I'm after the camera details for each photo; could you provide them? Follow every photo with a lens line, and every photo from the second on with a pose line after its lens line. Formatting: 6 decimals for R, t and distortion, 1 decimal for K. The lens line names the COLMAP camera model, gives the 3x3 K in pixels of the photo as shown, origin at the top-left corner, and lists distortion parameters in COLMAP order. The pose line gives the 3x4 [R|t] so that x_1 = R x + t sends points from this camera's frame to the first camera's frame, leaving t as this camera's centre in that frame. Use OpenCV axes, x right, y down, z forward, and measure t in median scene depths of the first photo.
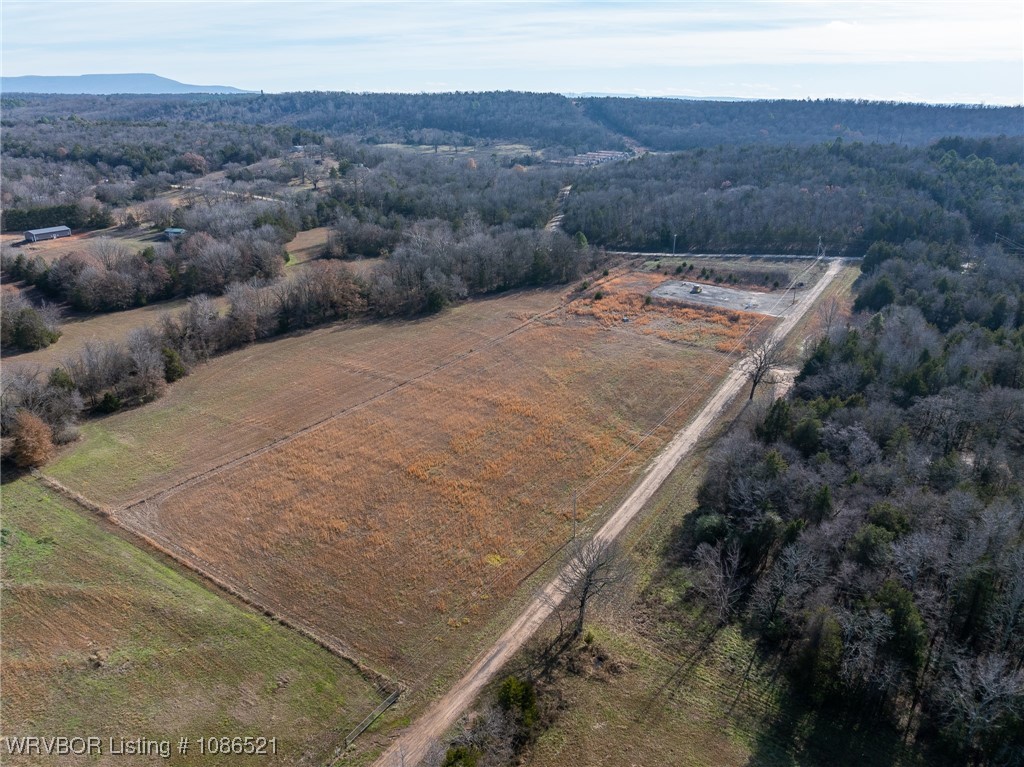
lens RADIAL K [[704.7, 0, 512.0], [0, 704.7, 383.5], [0, 0, 1]] dist [-0.053886, 0.030577]
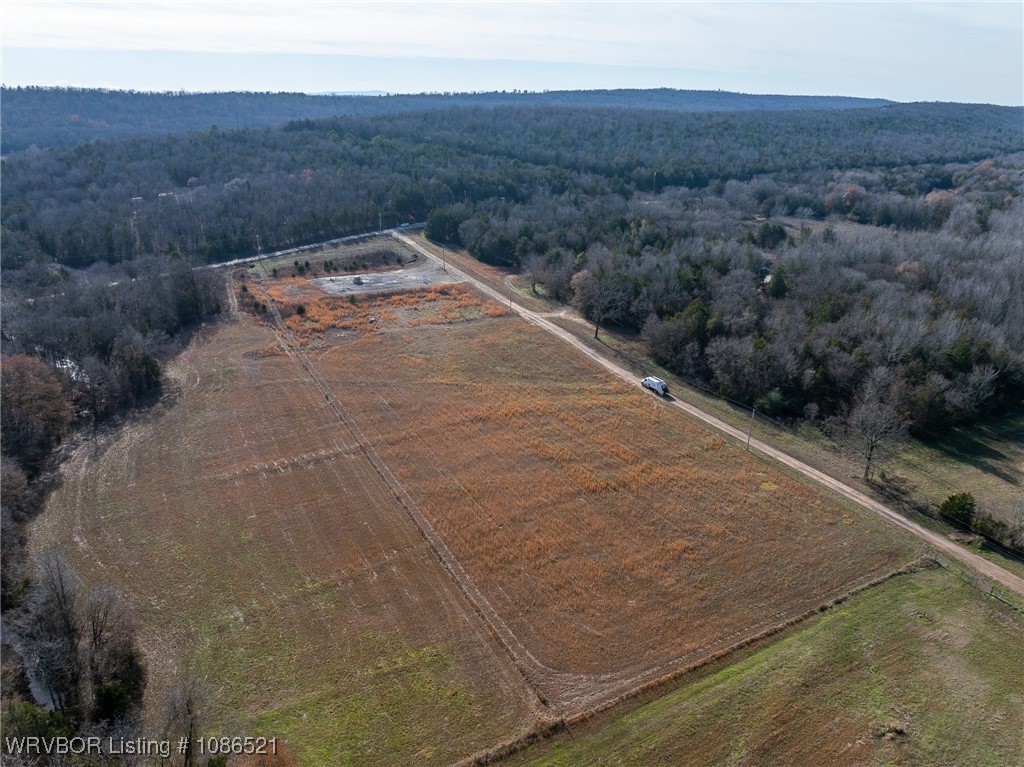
lens RADIAL K [[704.7, 0, 512.0], [0, 704.7, 383.5], [0, 0, 1]] dist [-0.053886, 0.030577]
pose [[0.474714, -0.331332, 0.815393, -0.601271], [0.318043, 0.928412, 0.192095, -0.145037], [-0.820668, 0.168139, 0.546108, 0.361480]]
